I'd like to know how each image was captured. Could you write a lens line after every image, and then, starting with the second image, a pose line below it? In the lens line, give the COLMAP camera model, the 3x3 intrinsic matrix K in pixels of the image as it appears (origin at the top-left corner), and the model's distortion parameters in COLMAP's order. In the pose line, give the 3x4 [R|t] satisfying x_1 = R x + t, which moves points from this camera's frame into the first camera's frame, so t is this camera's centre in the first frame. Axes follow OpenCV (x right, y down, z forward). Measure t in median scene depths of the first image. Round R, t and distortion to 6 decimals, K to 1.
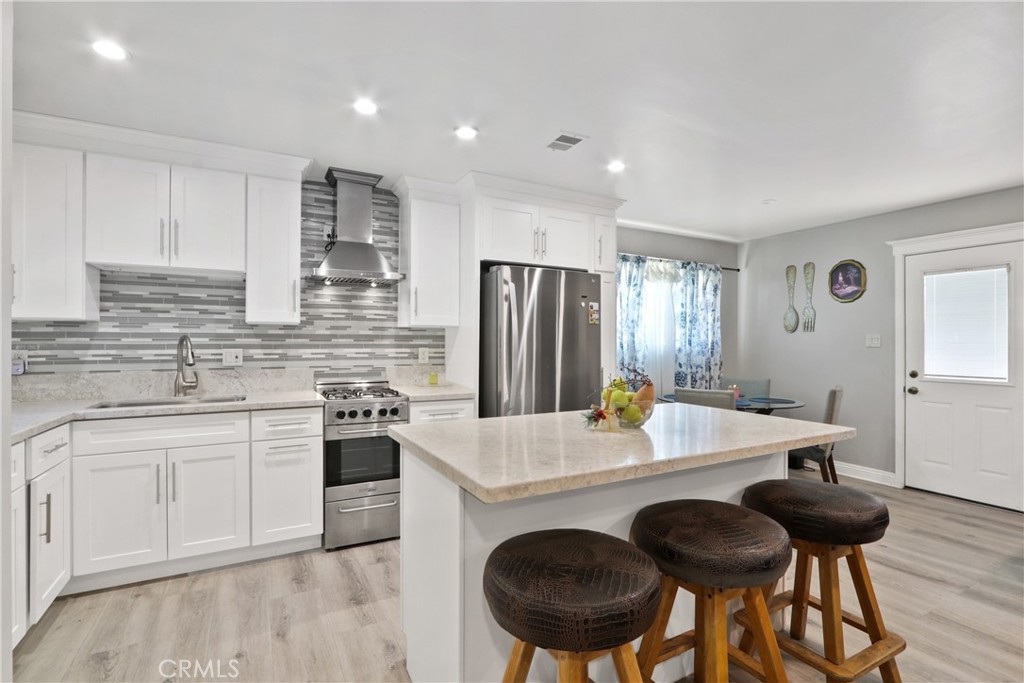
lens RADIAL K [[483.2, 0, 524.0], [0, 483.2, 340.6], [0, 0, 1]] dist [-0.014126, 0.001433]
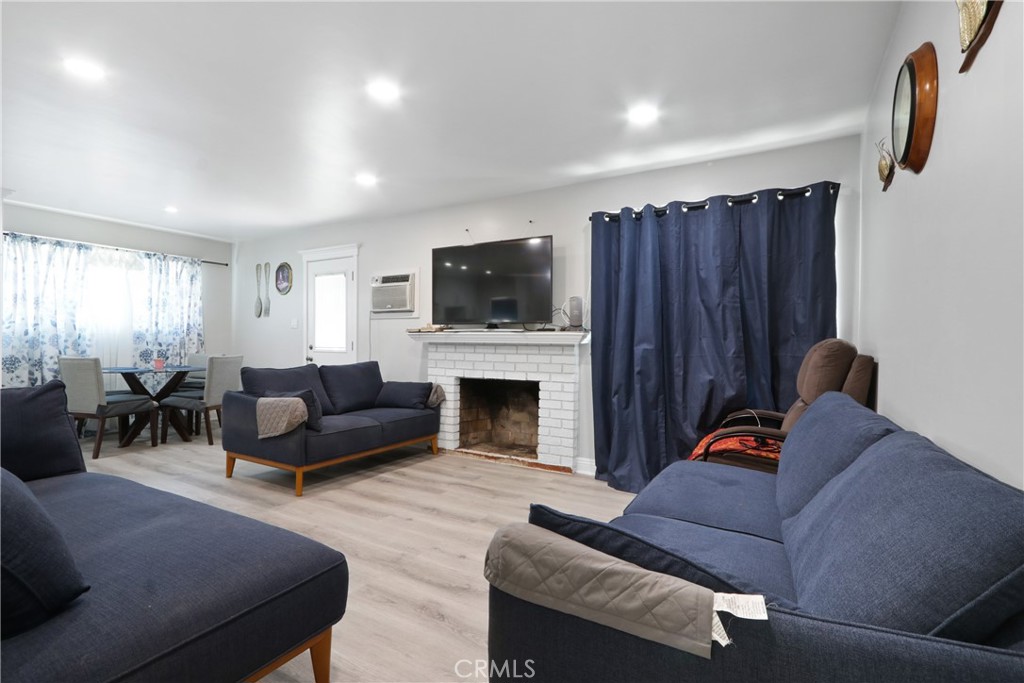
lens RADIAL K [[475.8, 0, 524.3], [0, 475.8, 341.2], [0, 0, 1]] dist [-0.017131, 0.001896]
pose [[0.857940, 0.003208, 0.513740, 0.546148], [-0.007917, 0.999944, 0.006977, 0.032754], [-0.513689, -0.010053, 0.857918, -0.436423]]
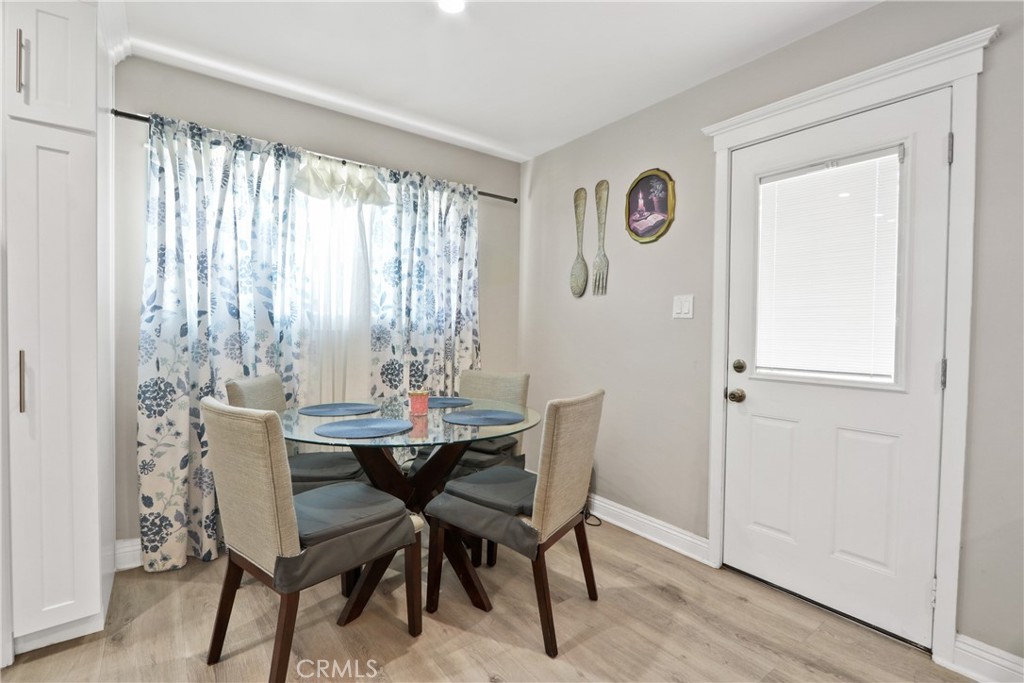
lens RADIAL K [[475.8, 0, 524.3], [0, 475.8, 341.2], [0, 0, 1]] dist [-0.017131, 0.001896]
pose [[0.988804, 0.005595, 0.149116, 0.417803], [-0.009933, 0.999548, 0.028367, 0.024226], [-0.148890, -0.029531, 0.988413, 0.427519]]
